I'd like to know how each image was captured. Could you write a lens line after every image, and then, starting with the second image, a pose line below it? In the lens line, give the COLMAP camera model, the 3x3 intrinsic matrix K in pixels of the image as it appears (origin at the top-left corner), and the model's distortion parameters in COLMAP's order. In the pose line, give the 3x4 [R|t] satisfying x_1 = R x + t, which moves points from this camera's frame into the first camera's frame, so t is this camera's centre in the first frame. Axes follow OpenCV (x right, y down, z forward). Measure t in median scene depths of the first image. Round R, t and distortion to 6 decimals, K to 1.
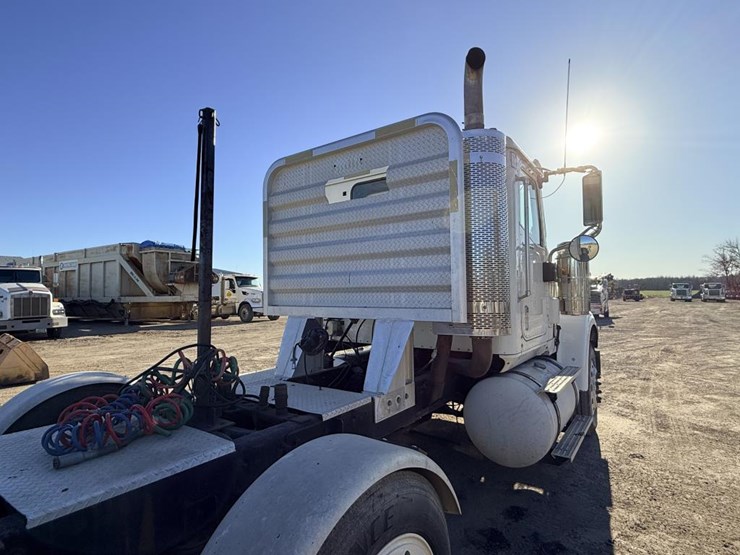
lens RADIAL K [[392.3, 0, 368.6], [0, 392.3, 277.9], [0, 0, 1]] dist [0.000094, -0.000490]
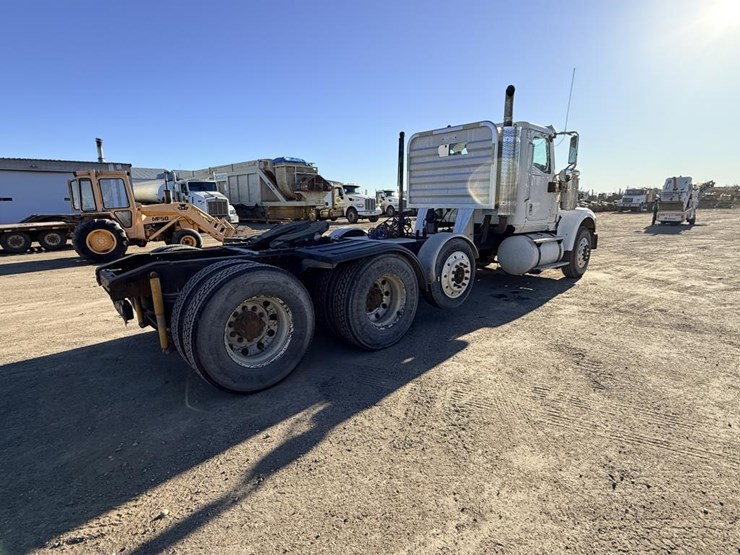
lens RADIAL K [[377.2, 0, 366.3], [0, 377.2, 274.6], [0, 0, 1]] dist [0.000795, 0.000464]
pose [[0.974827, 0.046829, -0.217990, -0.001802], [0.004828, 0.973033, 0.230615, -0.007341], [0.222911, -0.225862, 0.948313, -0.274004]]
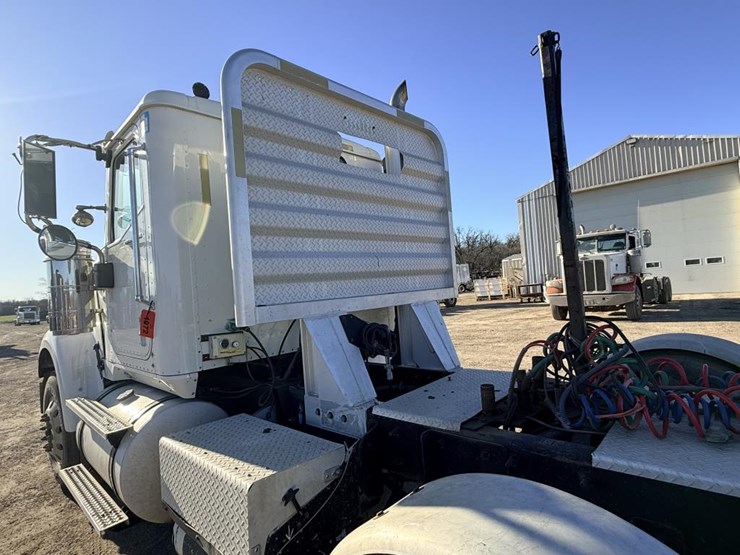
lens RADIAL K [[392.3, 0, 369.6], [0, 392.3, 278.3], [0, 0, 1]] dist [0.000094, -0.000490]
pose [[0.138985, 0.023079, 0.990026, -0.178859], [0.036745, 0.998920, -0.028444, 0.012554], [-0.989613, 0.040332, 0.137987, 0.181059]]
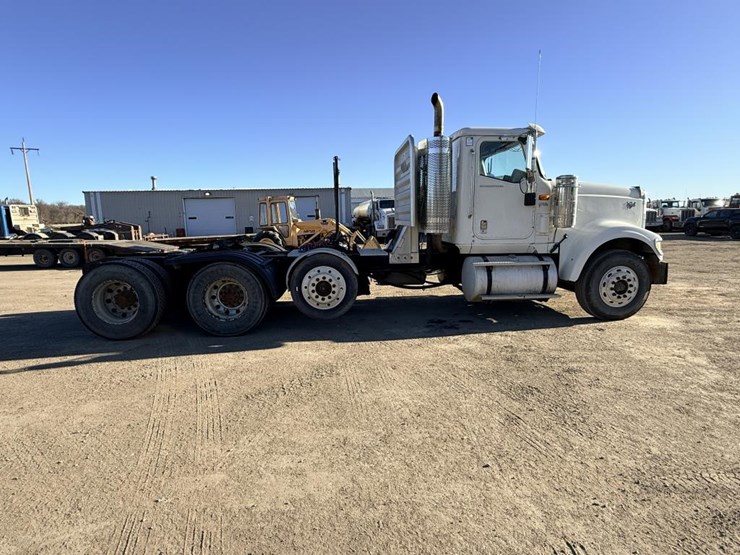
lens RADIAL K [[377.2, 0, 370.4], [0, 377.2, 276.0], [0, 0, 1]] dist [0.000795, 0.000464]
pose [[0.643099, 0.115860, -0.756968, 0.313957], [0.041745, 0.981715, 0.185724, -0.005176], [0.764644, -0.151038, 0.626503, -0.121295]]
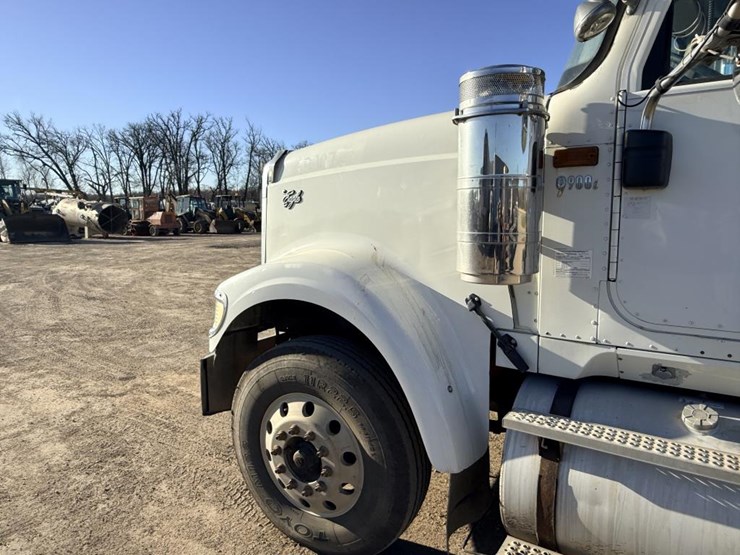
lens RADIAL K [[514.1, 0, 355.9], [0, 514.1, 279.2], [0, 0, 1]] dist [-0.011332, 0.013000]
pose [[-0.027653, -0.127644, 0.991434, -0.117947], [-0.029373, 0.991489, 0.126832, 0.014748], [-0.999186, -0.025614, -0.031167, 0.411820]]
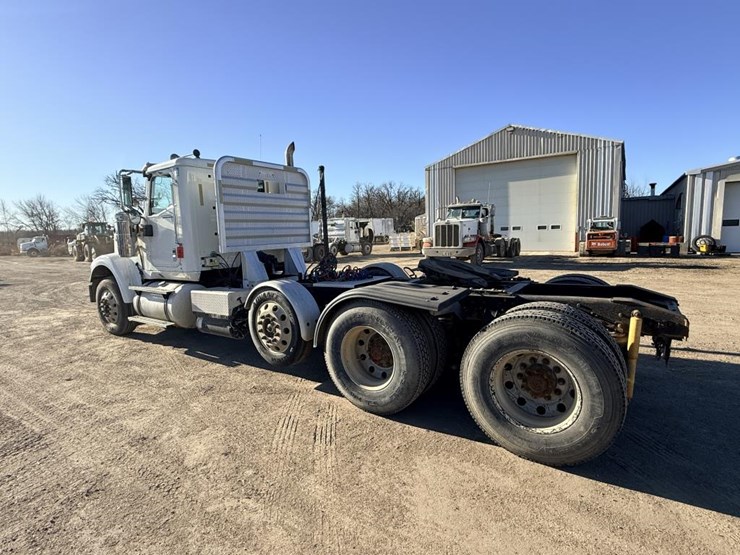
lens RADIAL K [[377.2, 0, 370.0], [0, 377.2, 274.9], [0, 0, 1]] dist [0.000795, 0.000464]
pose [[-0.026083, -0.099506, 0.994695, -0.431850], [-0.004533, 0.995035, 0.099422, 0.006860], [-0.999650, -0.001915, -0.026405, 0.104752]]
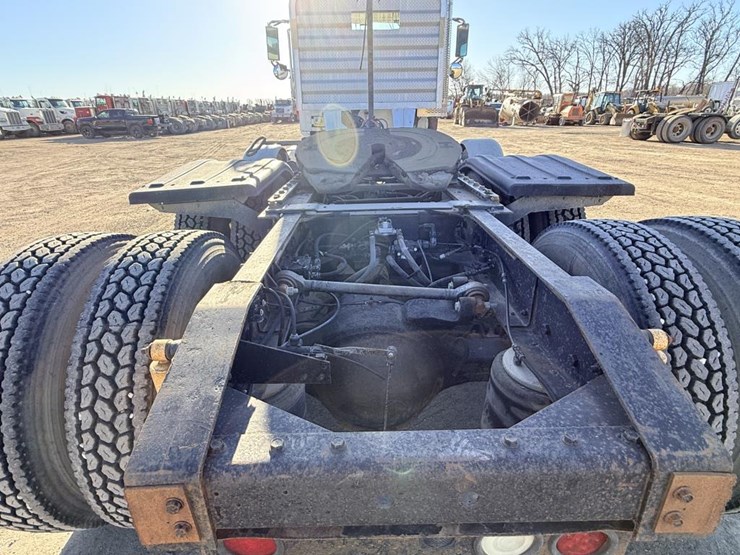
lens RADIAL K [[392.3, 0, 367.1], [0, 392.3, 279.2], [0, 0, 1]] dist [0.000094, -0.000490]
pose [[0.806968, -0.234044, 0.542241, -0.236996], [-0.018745, 0.907515, 0.419602, 0.010985], [-0.590297, -0.348770, 0.727948, -0.107238]]
